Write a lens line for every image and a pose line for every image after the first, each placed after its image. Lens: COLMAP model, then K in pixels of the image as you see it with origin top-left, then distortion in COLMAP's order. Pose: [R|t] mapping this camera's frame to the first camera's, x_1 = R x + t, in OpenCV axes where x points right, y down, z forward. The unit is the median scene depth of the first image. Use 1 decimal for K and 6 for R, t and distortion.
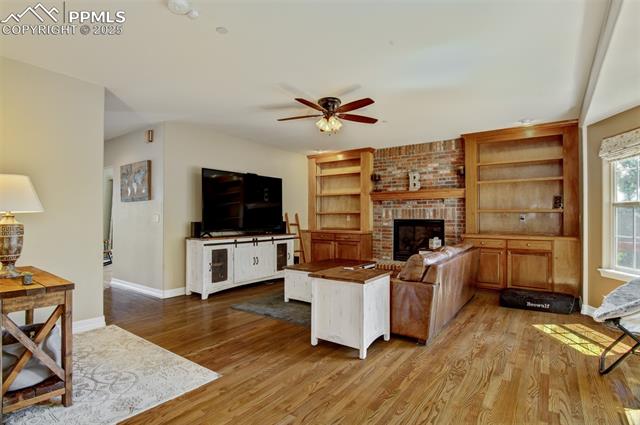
lens RADIAL K [[329.1, 0, 318.3], [0, 329.1, 217.4], [0, 0, 1]] dist [-0.006829, -0.001317]
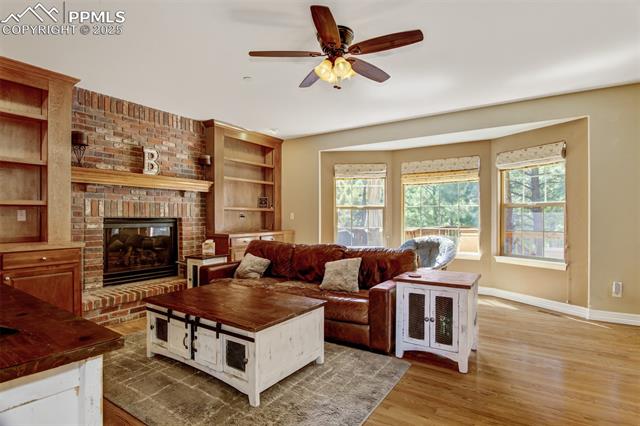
lens RADIAL K [[329.1, 0, 318.6], [0, 329.1, 213.3], [0, 0, 1]] dist [-0.006829, -0.001317]
pose [[-0.023337, 0.008493, 0.999692, -0.392584], [-0.002741, 0.999960, -0.008560, 0.002002], [-0.999724, -0.002940, -0.023312, 0.672848]]
